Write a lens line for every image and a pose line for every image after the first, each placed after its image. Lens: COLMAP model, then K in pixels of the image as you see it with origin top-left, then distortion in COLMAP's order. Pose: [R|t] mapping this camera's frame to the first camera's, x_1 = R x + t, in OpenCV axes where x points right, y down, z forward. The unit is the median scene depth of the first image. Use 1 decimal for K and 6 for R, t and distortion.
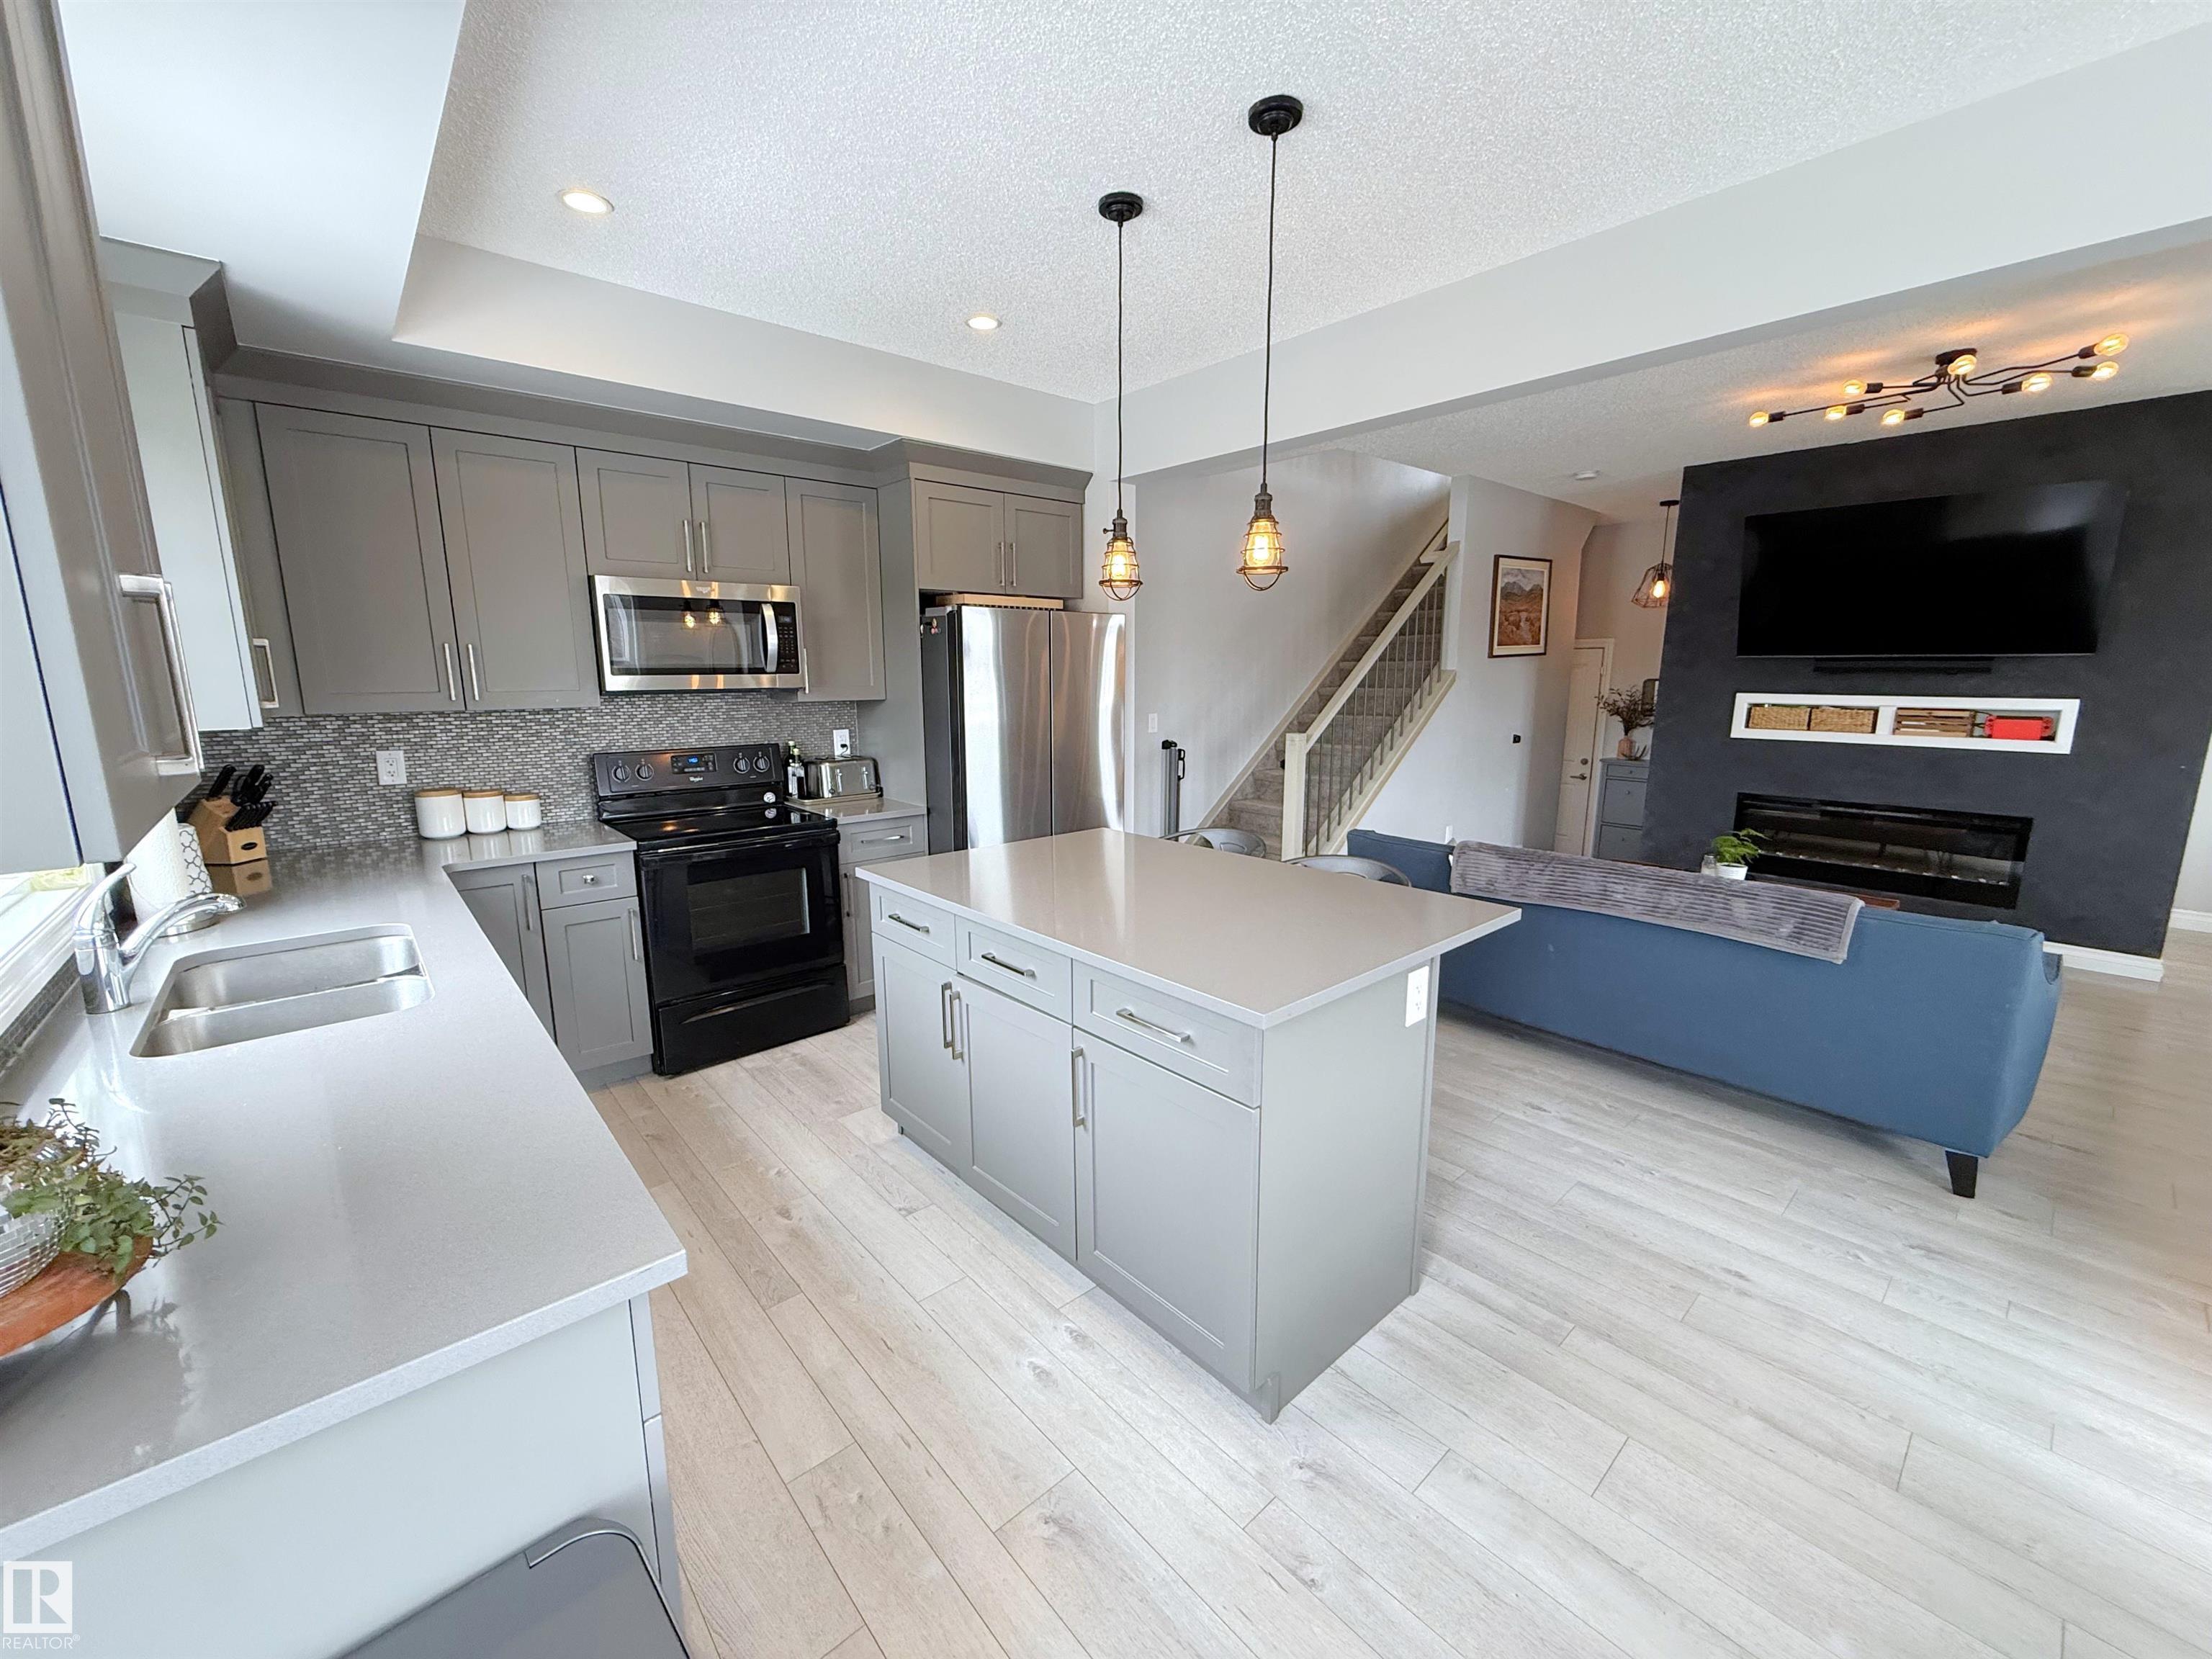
lens RADIAL K [[879.2, 0, 1096.5], [0, 879.2, 829.3], [0, 0, 1]] dist [-0.000468, 0.000040]
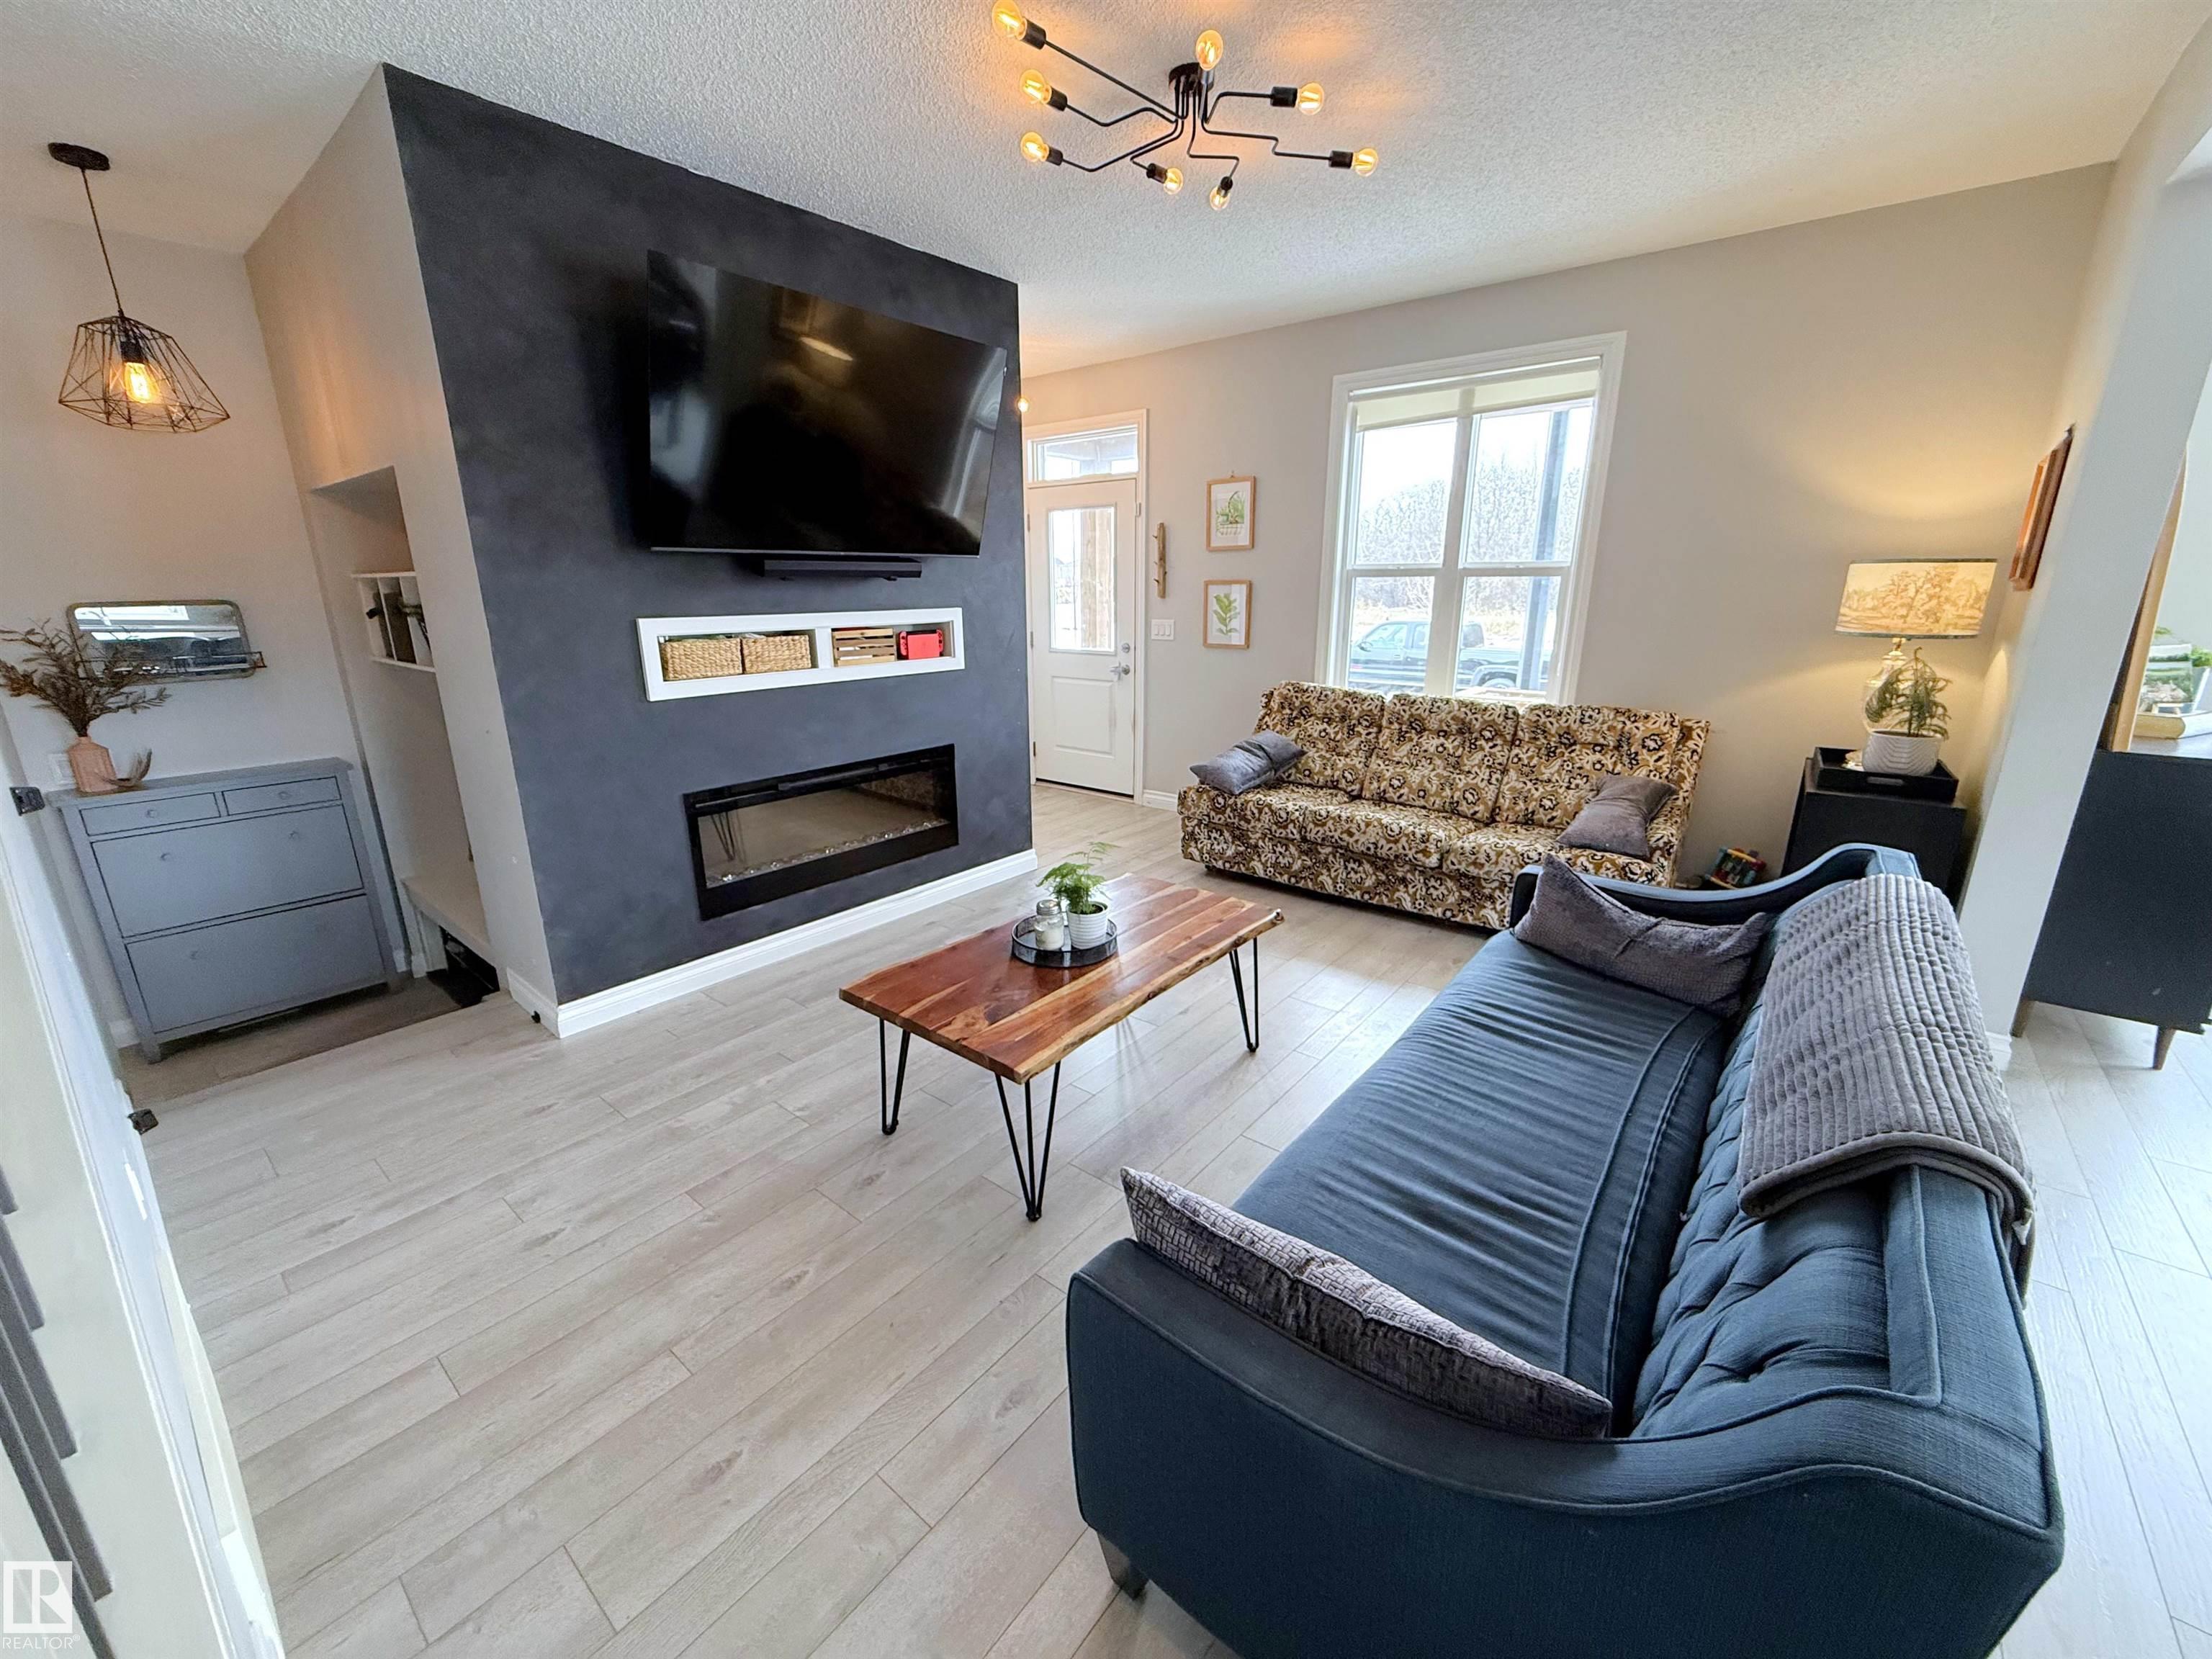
lens RADIAL K [[879.2, 0, 1096.5], [0, 879.2, 829.3], [0, 0, 1]] dist [-0.000468, 0.000040]
pose [[-0.163360, -0.265740, 0.950103, 0.197513], [0.184138, 0.937904, 0.293988, -0.202571], [-0.969230, 0.222976, -0.104283, 1.171927]]
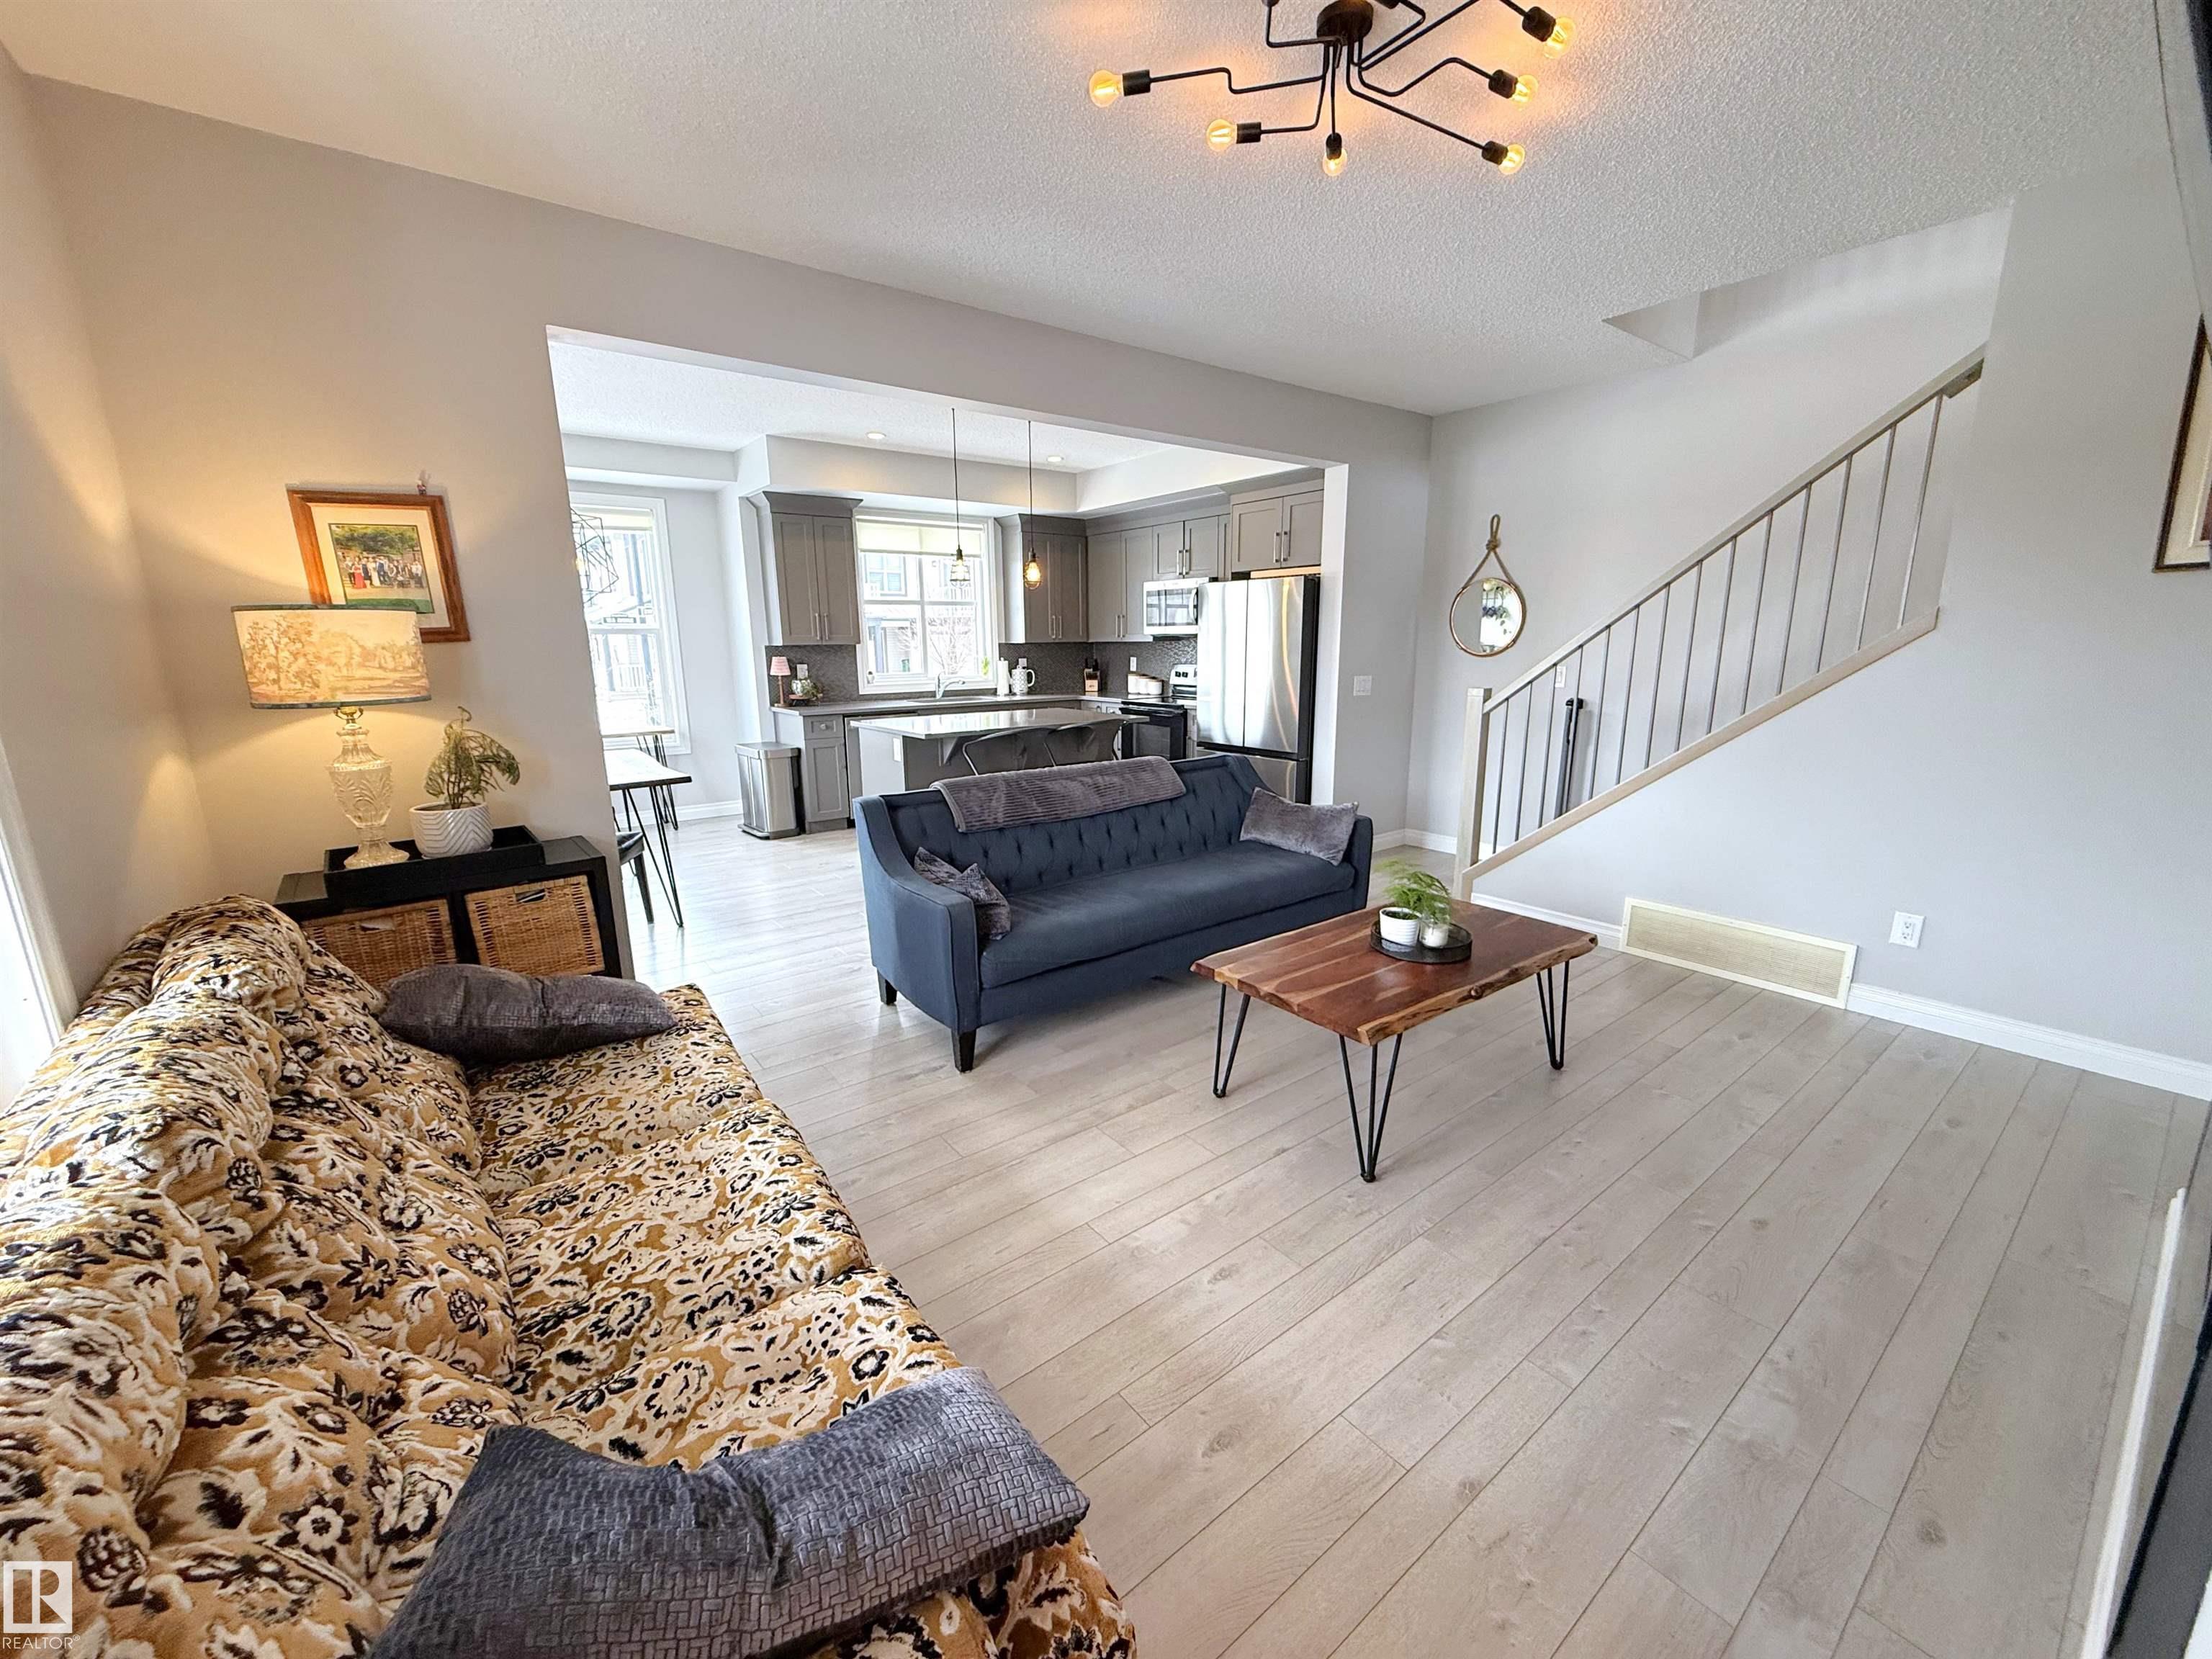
lens RADIAL K [[879.2, 0, 1096.5], [0, 879.2, 829.3], [0, 0, 1]] dist [-0.000468, 0.000040]
pose [[-0.066621, 0.216827, -0.973934, 1.514715], [-0.170196, 0.959328, 0.225217, -0.140401], [0.983156, 0.180764, -0.027009, 0.883521]]
